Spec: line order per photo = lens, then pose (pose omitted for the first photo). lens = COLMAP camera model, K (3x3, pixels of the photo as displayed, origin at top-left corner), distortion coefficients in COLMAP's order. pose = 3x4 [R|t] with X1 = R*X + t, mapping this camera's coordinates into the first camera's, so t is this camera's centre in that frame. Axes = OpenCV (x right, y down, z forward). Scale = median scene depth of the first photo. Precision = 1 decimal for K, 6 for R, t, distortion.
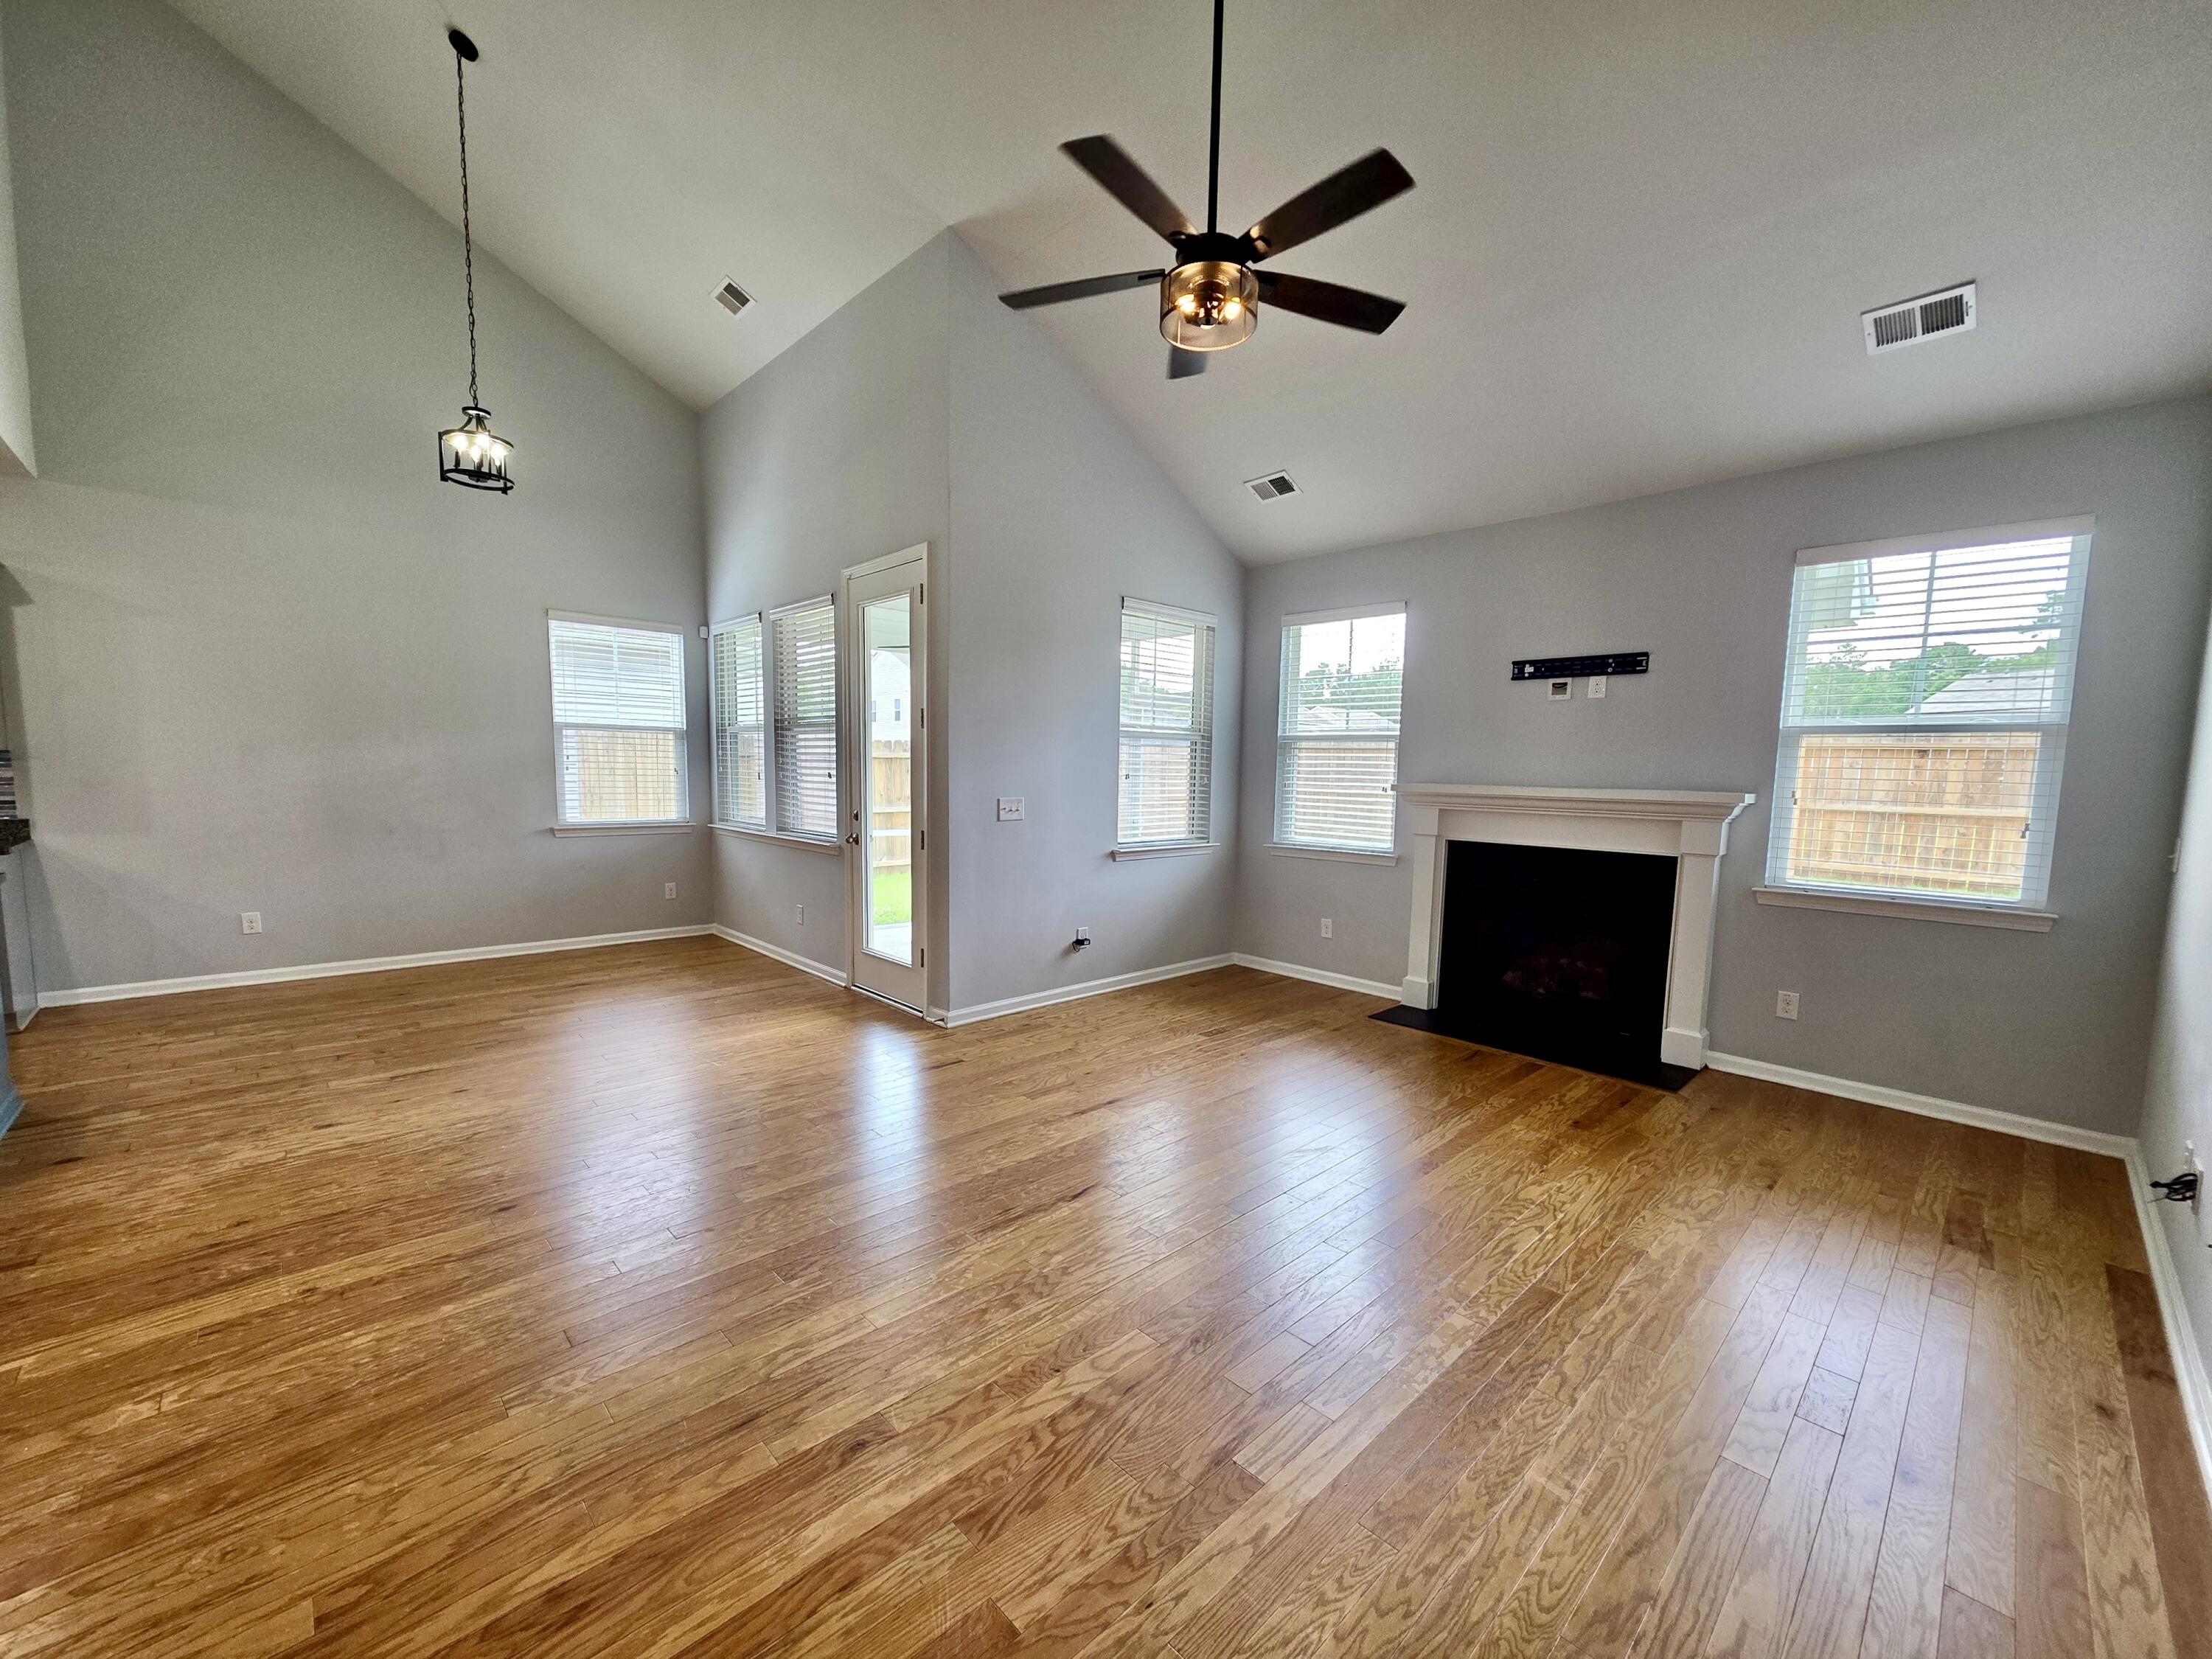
lens RADIAL K [[882.8, 0, 1086.8], [0, 882.8, 838.6], [0, 0, 1]] dist [0.000842, 0.002187]
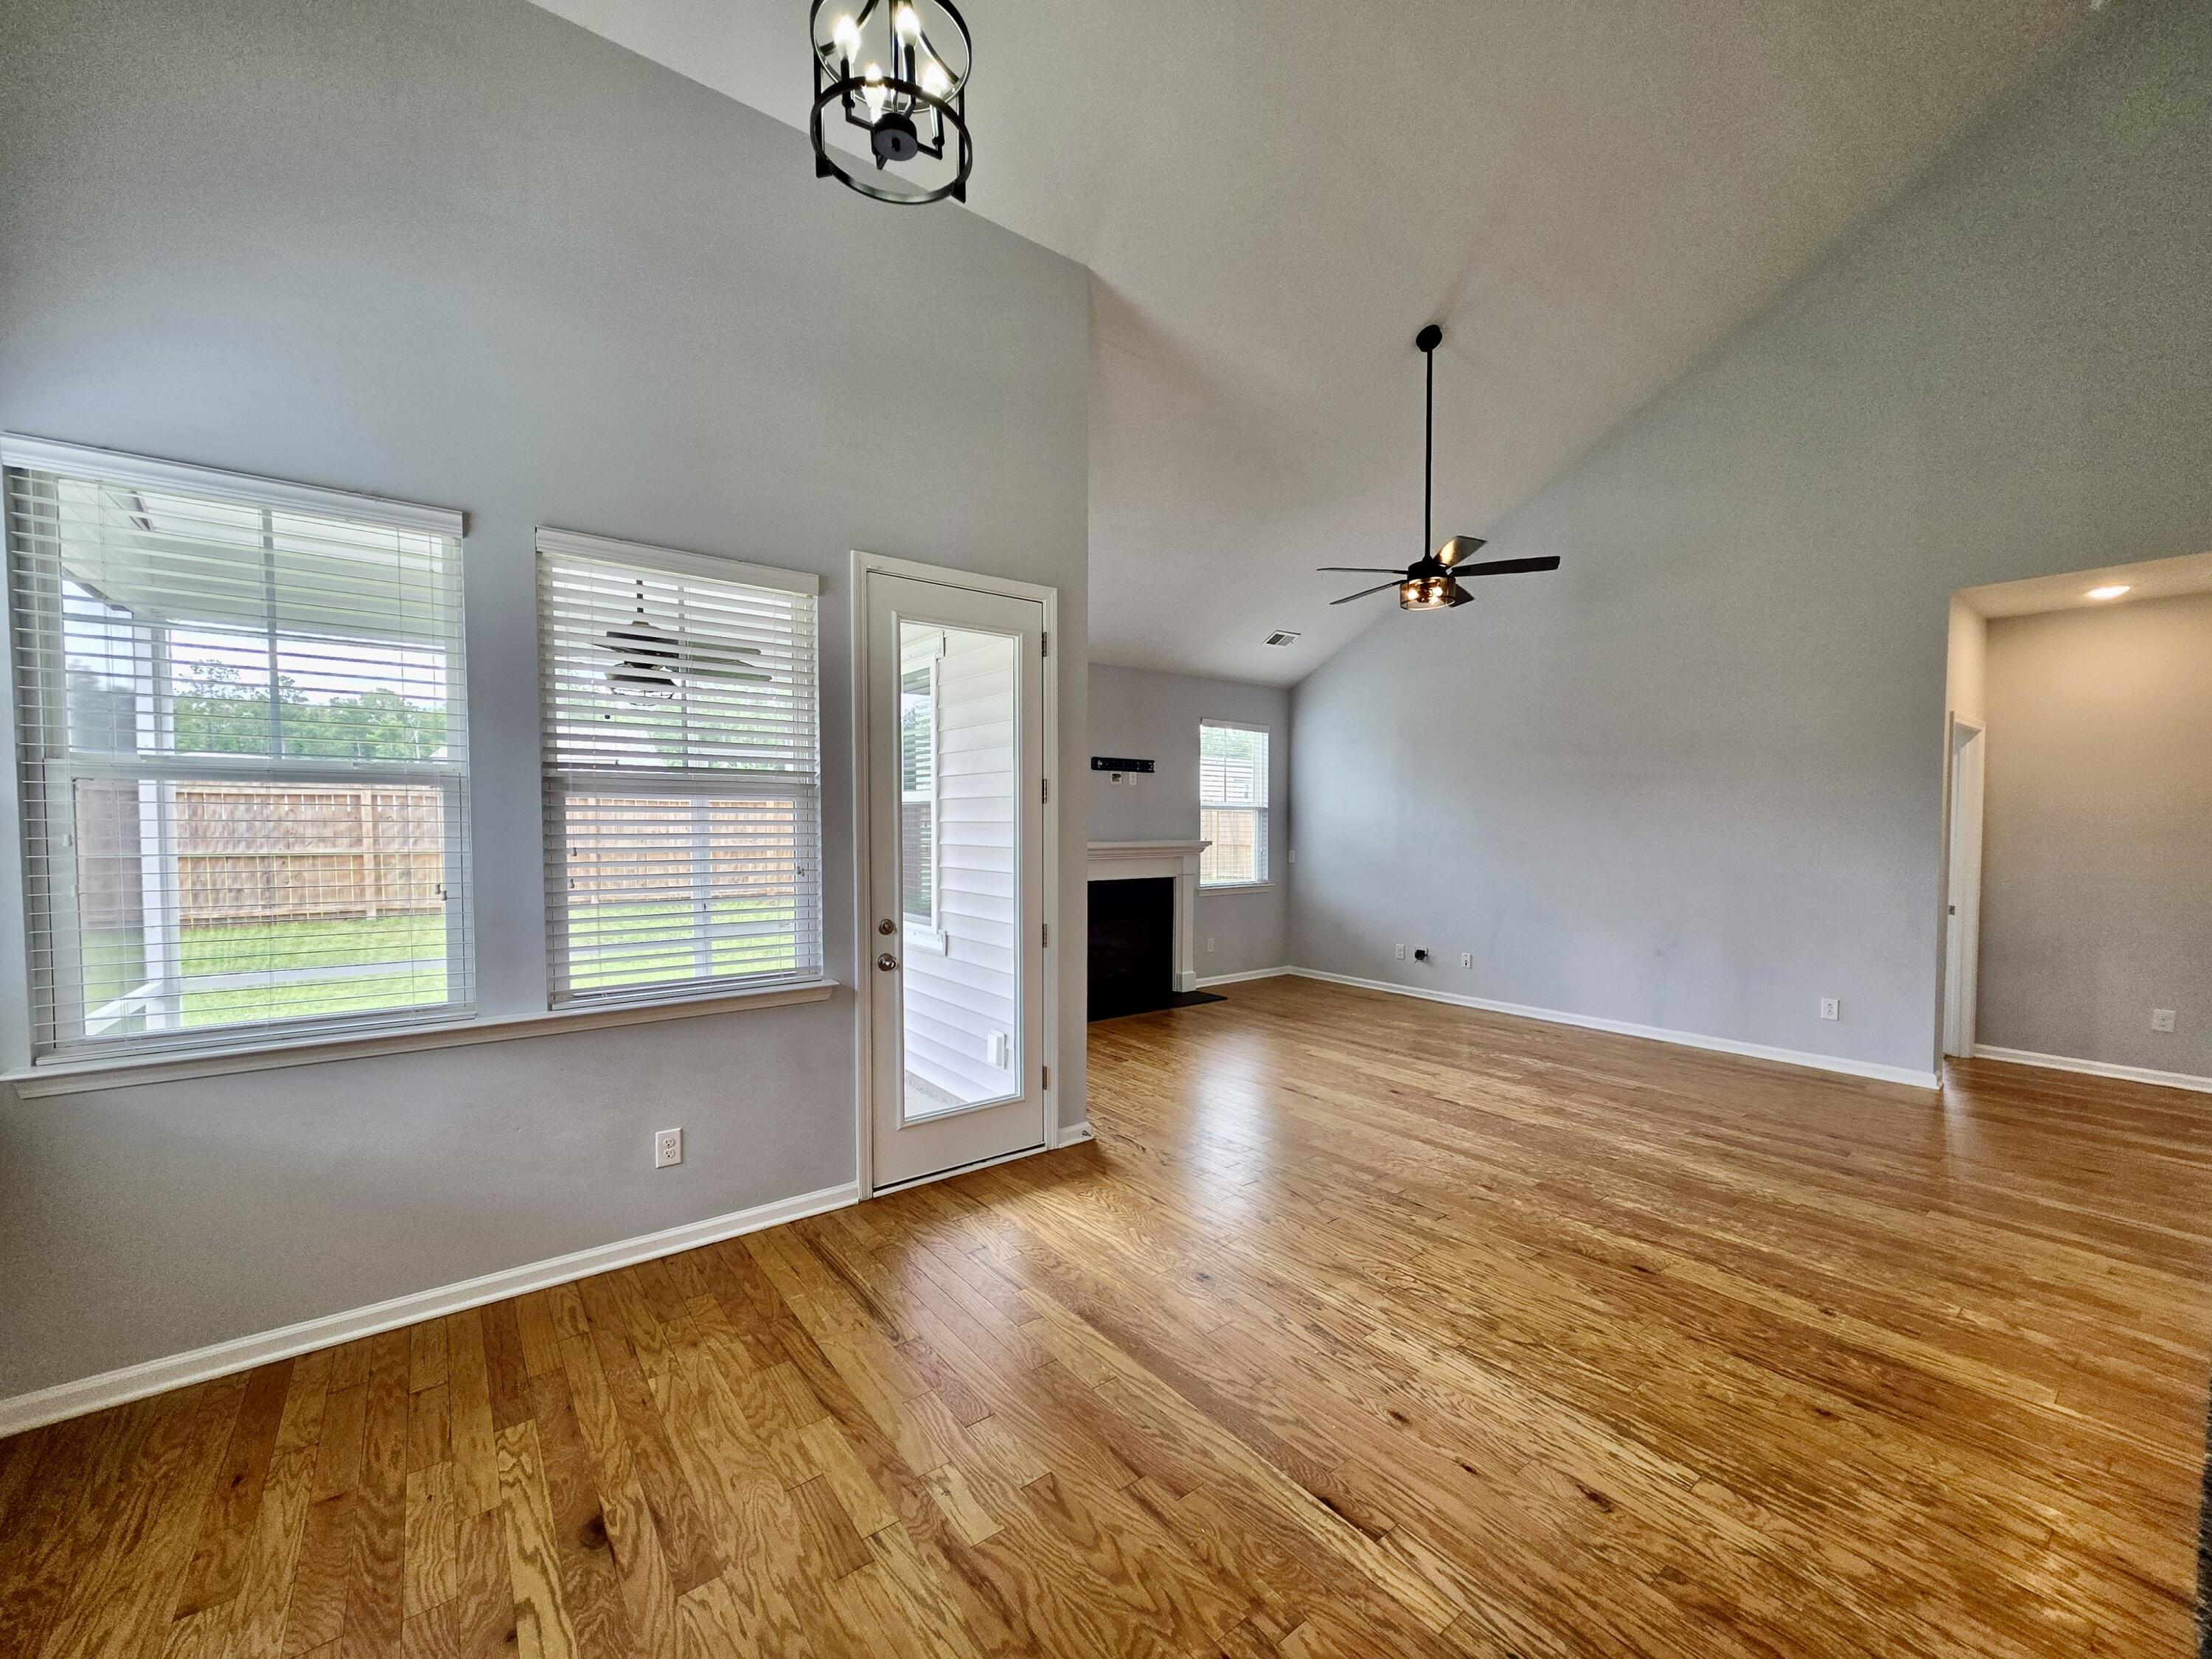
lens RADIAL K [[882.8, 0, 1118.1], [0, 882.8, 839.4], [0, 0, 1]] dist [0.000842, 0.002187]
pose [[0.092668, -0.040179, 0.994886, -1.778435], [0.080024, 0.996254, 0.032780, -0.195922], [-0.992476, 0.076577, 0.095536, 1.494400]]
